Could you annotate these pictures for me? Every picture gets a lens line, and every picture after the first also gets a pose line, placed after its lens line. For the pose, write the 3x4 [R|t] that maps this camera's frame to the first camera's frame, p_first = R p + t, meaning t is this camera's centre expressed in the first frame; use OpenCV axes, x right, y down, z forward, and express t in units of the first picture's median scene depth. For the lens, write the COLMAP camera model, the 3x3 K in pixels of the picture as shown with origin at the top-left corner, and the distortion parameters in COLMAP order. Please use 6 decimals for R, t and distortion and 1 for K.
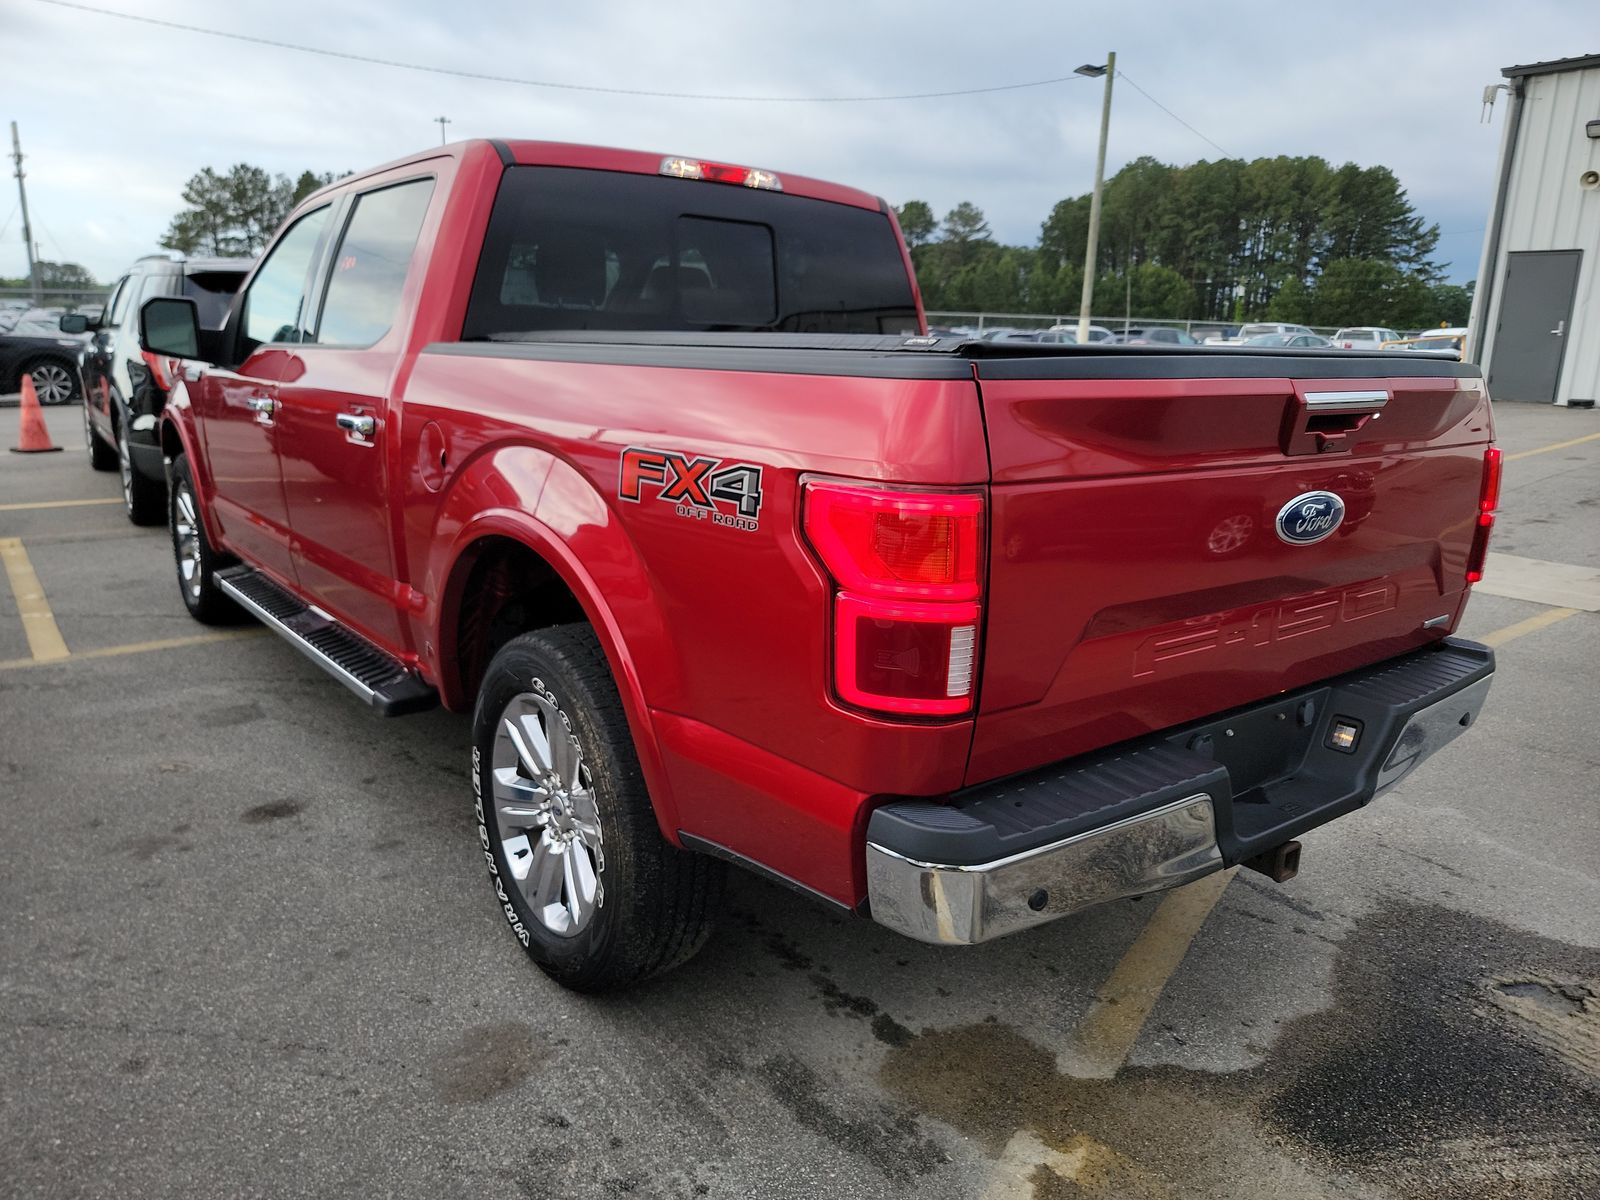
lens RADIAL K [[1105.6, 0, 810.4], [0, 1105.6, 604.5], [0, 0, 1]] dist [0.031775, 0.000172]
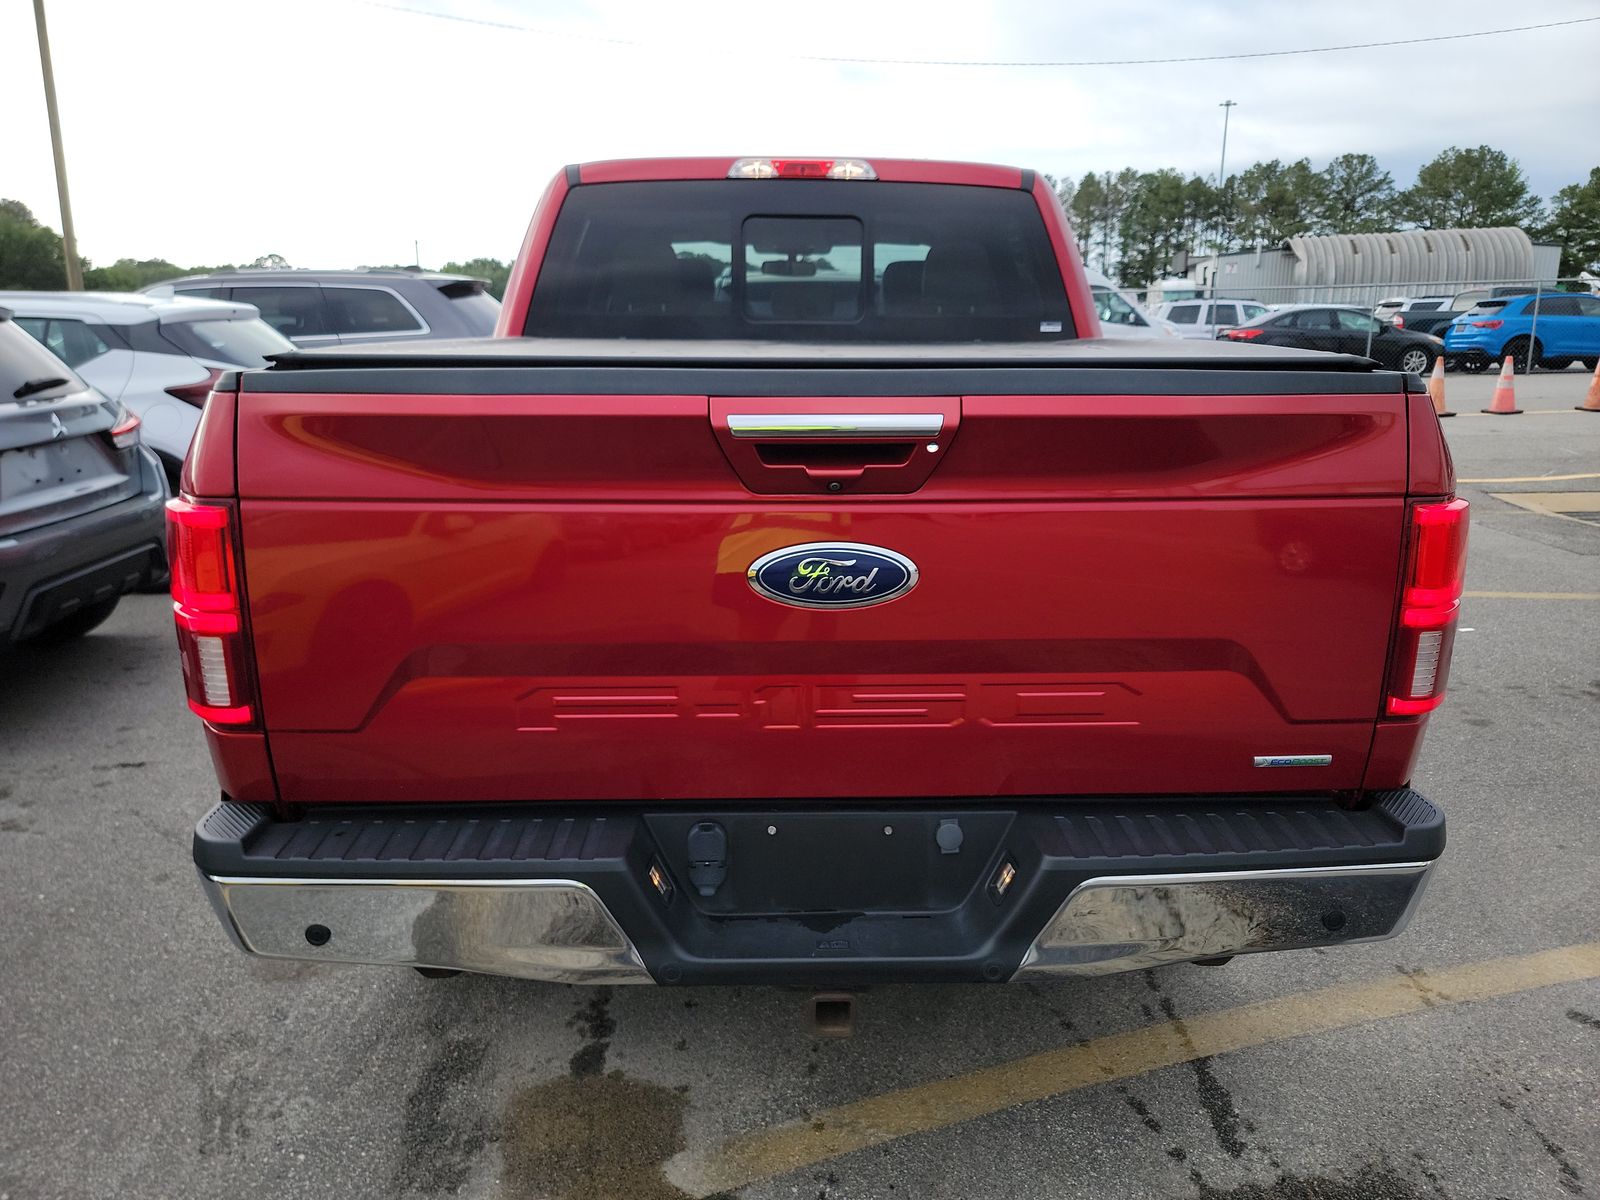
lens RADIAL K [[1101.3, 0, 803.6], [0, 1101.3, 596.8], [0, 0, 1]] dist [0.035541, 0.000741]
pose [[0.804272, 0.121787, -0.581648, 0.763513], [-0.119303, 0.991938, 0.042728, -0.081987], [0.582163, 0.035028, 0.812318, 0.322553]]
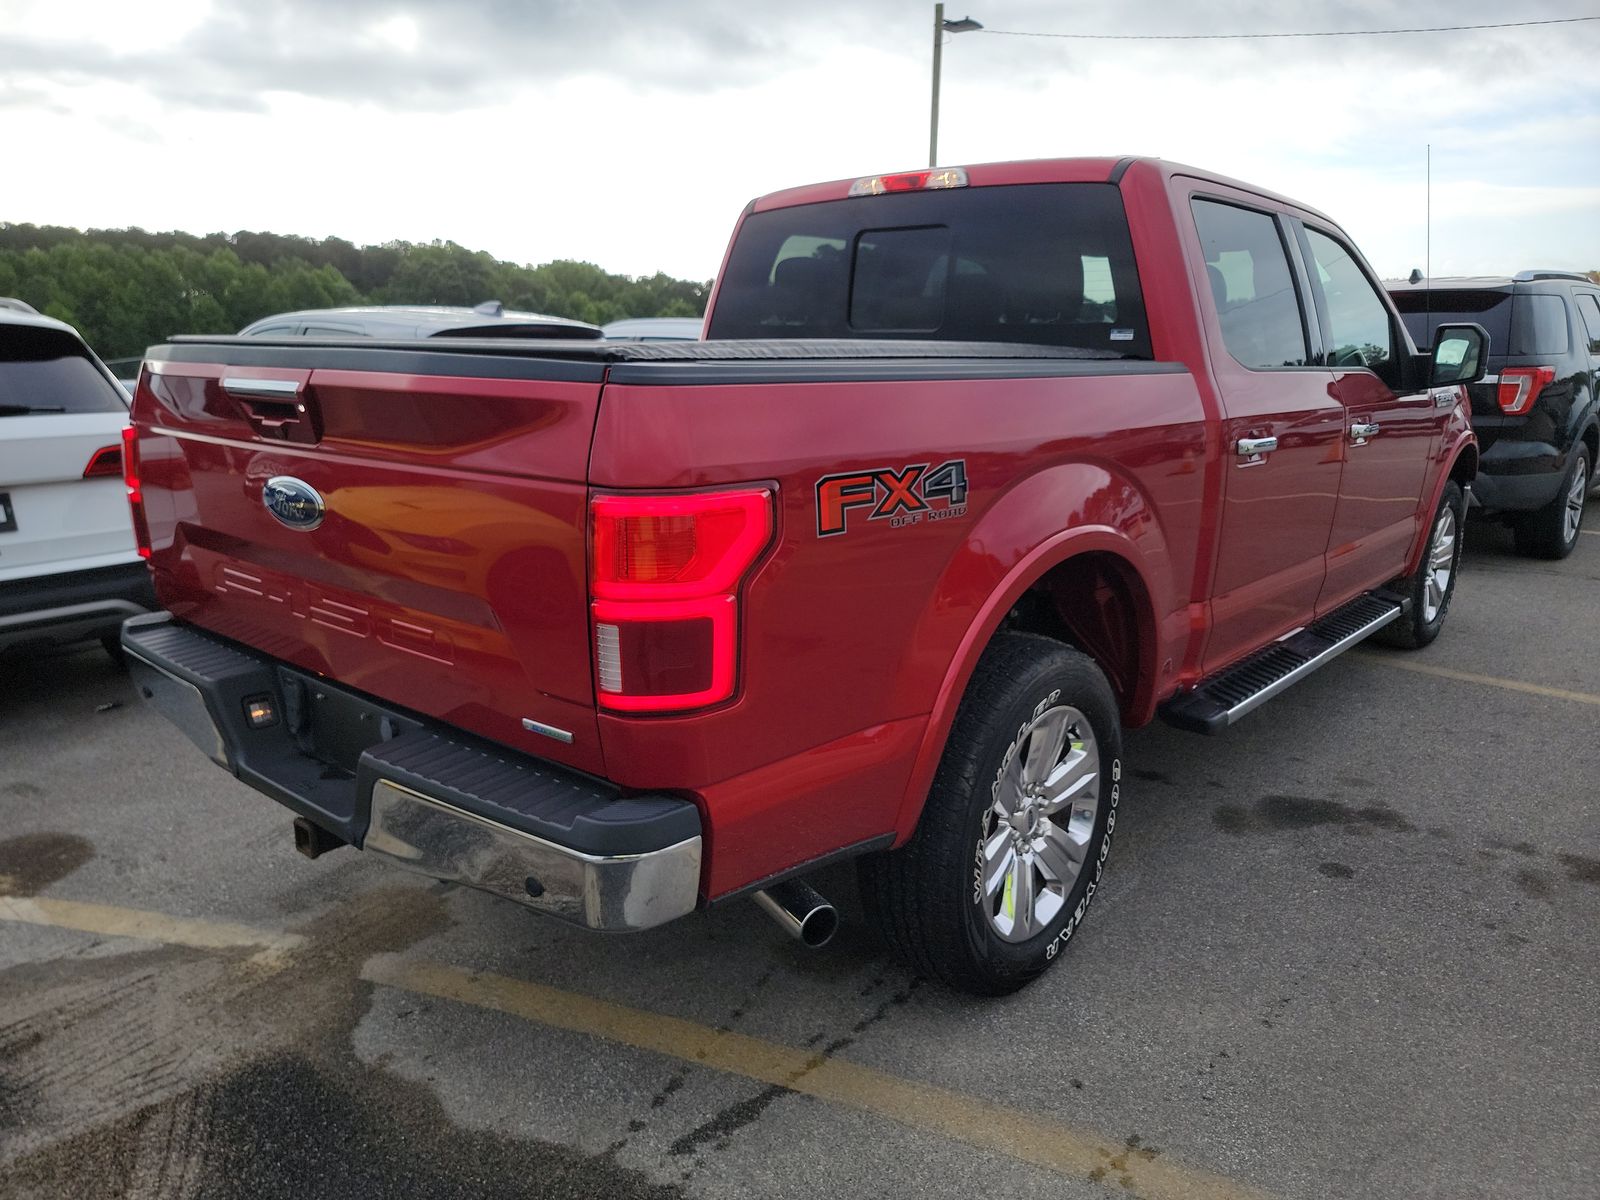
lens RADIAL K [[1105.6, 0, 810.4], [0, 1105.6, 604.5], [0, 0, 1]] dist [0.031775, 0.000172]
pose [[0.202446, 0.202973, -0.958028, 1.357583], [-0.227648, 0.961240, 0.155548, -0.224816], [0.952466, 0.186603, 0.240805, 1.069347]]
